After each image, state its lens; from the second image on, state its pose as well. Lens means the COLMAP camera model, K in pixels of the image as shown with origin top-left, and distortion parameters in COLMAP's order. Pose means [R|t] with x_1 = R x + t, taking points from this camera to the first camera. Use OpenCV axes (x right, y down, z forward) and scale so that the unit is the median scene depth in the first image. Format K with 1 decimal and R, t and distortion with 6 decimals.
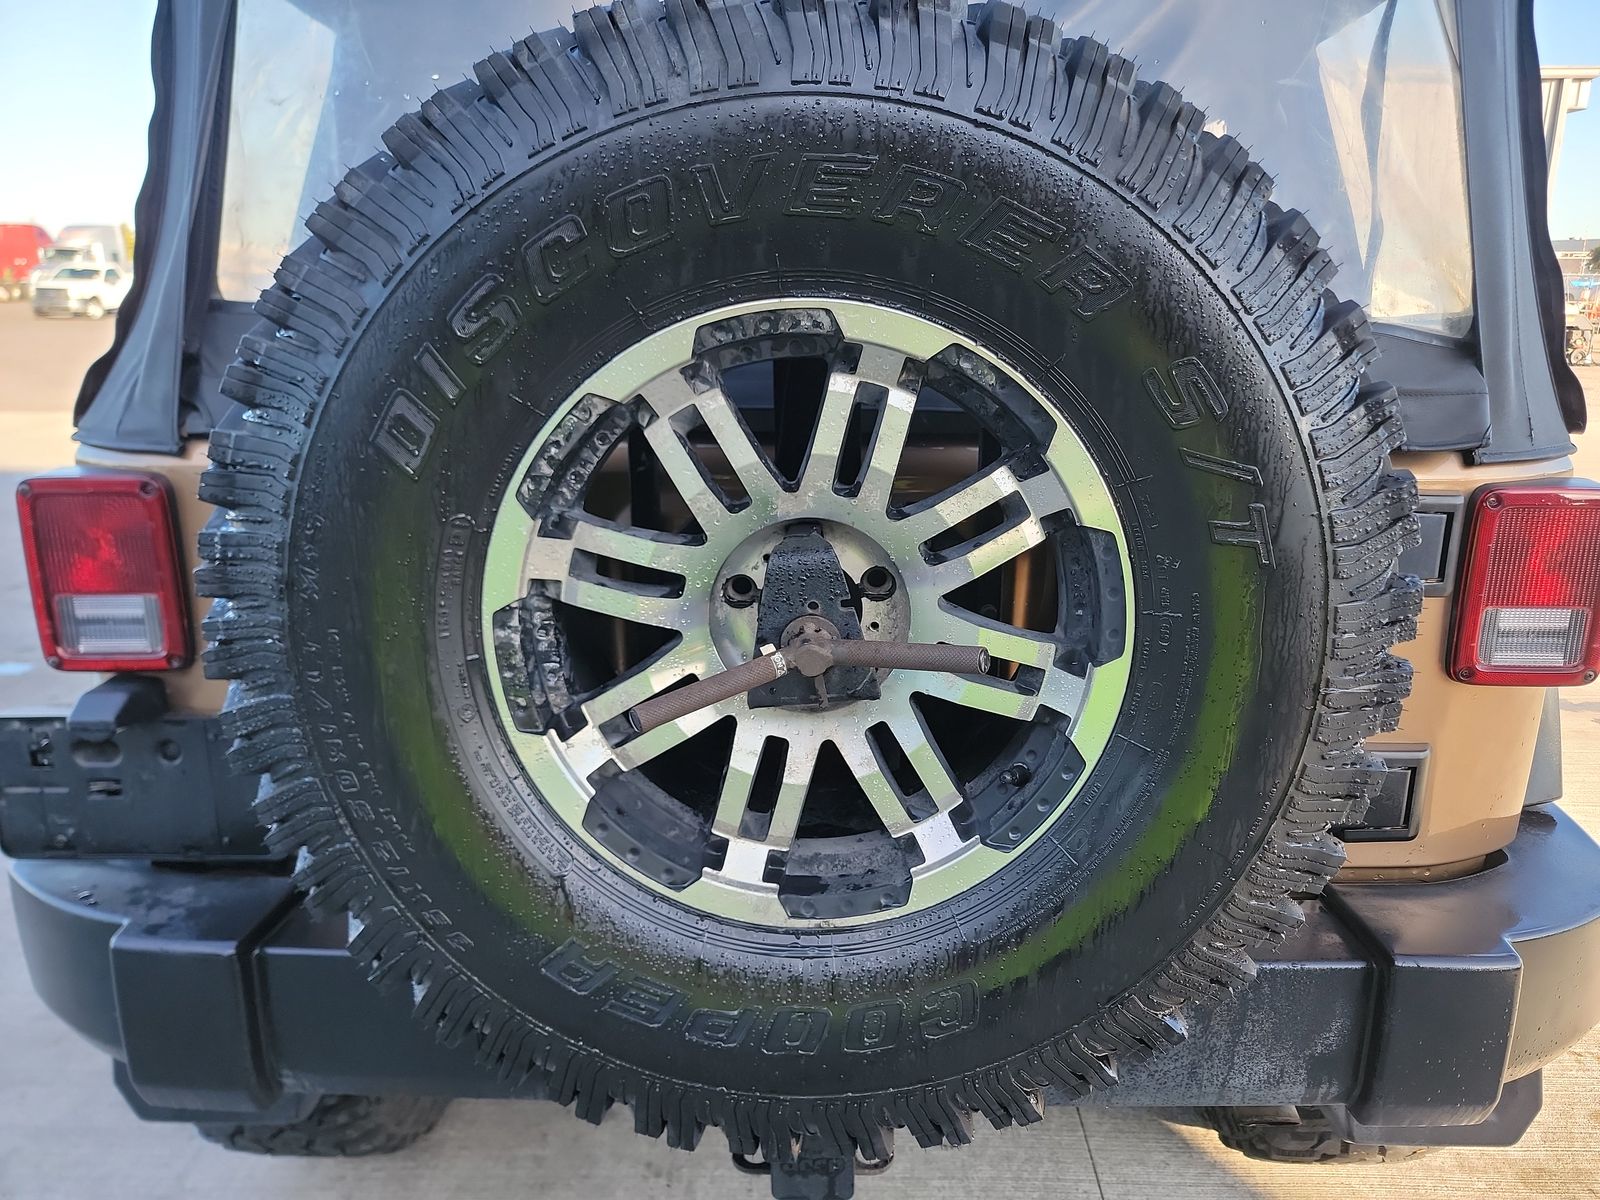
lens RADIAL K [[1147.5, 0, 819.8], [0, 1147.5, 579.7], [0, 0, 1]] dist [0.058851, -0.075876]
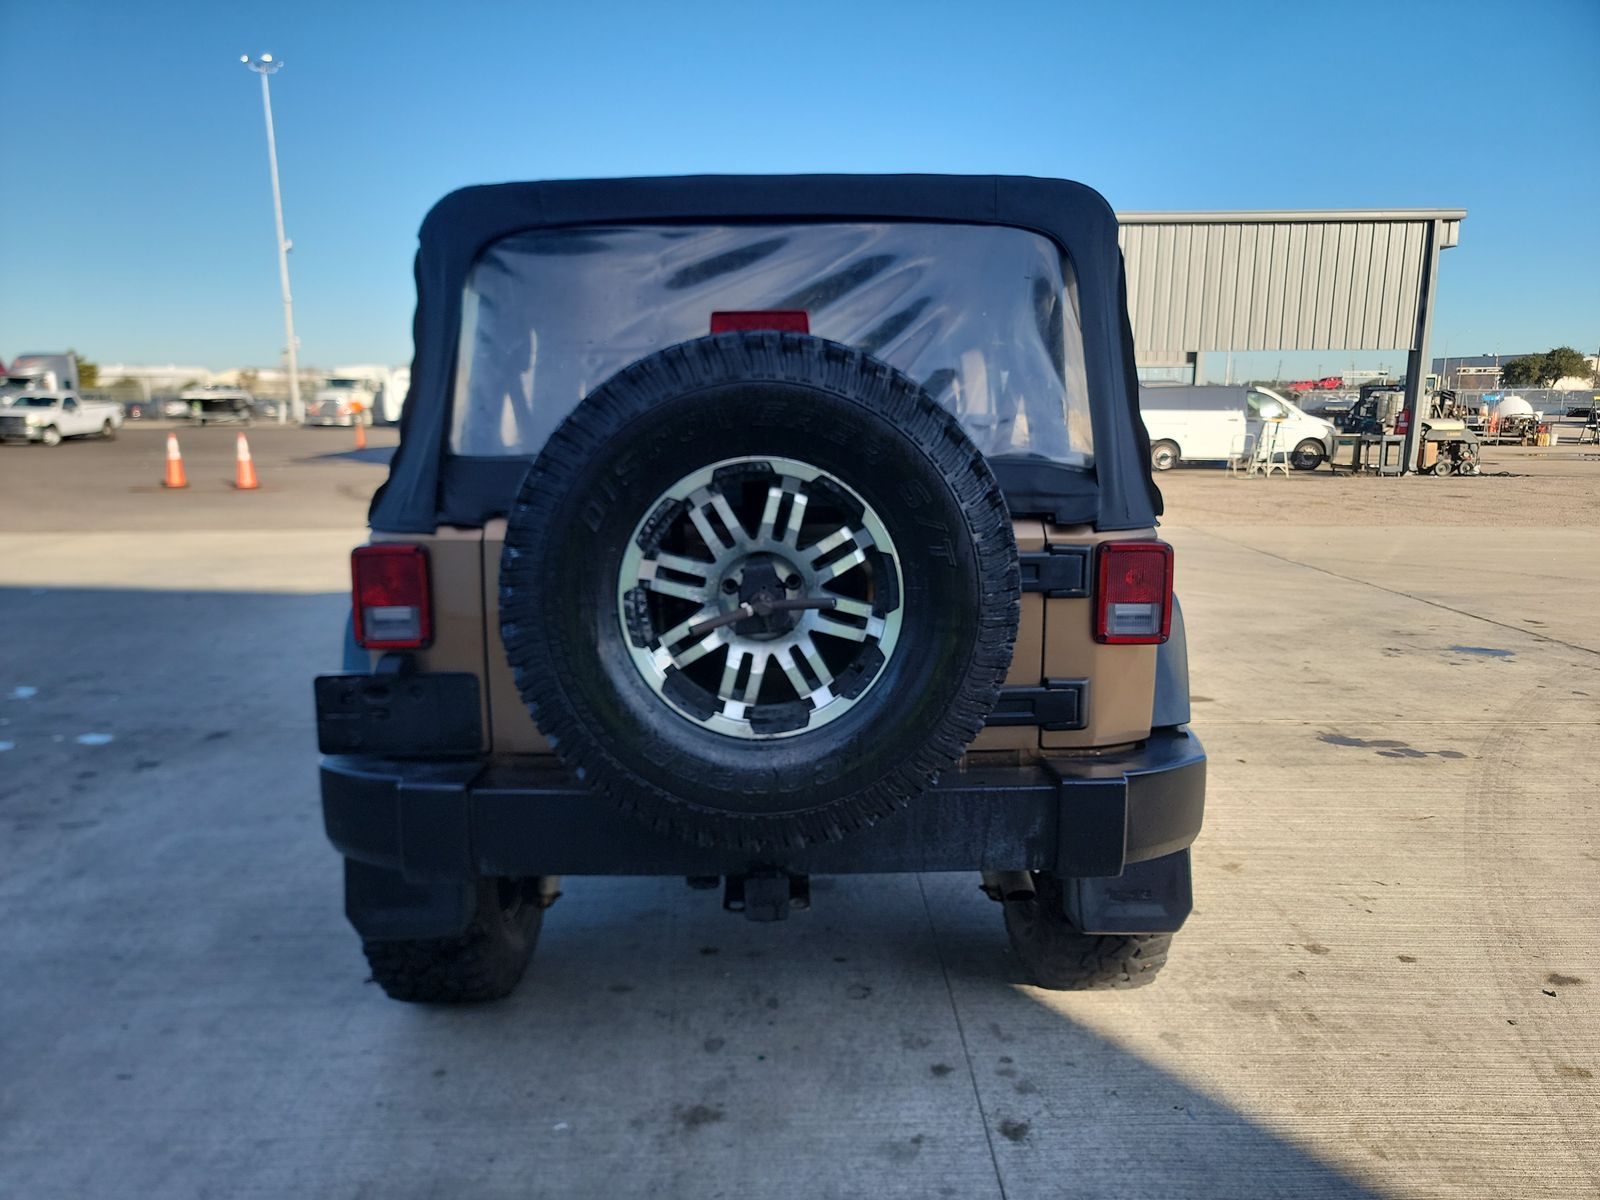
lens RADIAL K [[1147.5, 0, 819.8], [0, 1147.5, 579.7], [0, 0, 1]] dist [0.058851, -0.075876]
pose [[0.998767, -0.014166, 0.047582, -0.002812], [0.018808, 0.994951, -0.098585, 0.226482], [-0.045945, 0.099358, 0.993990, -1.239856]]
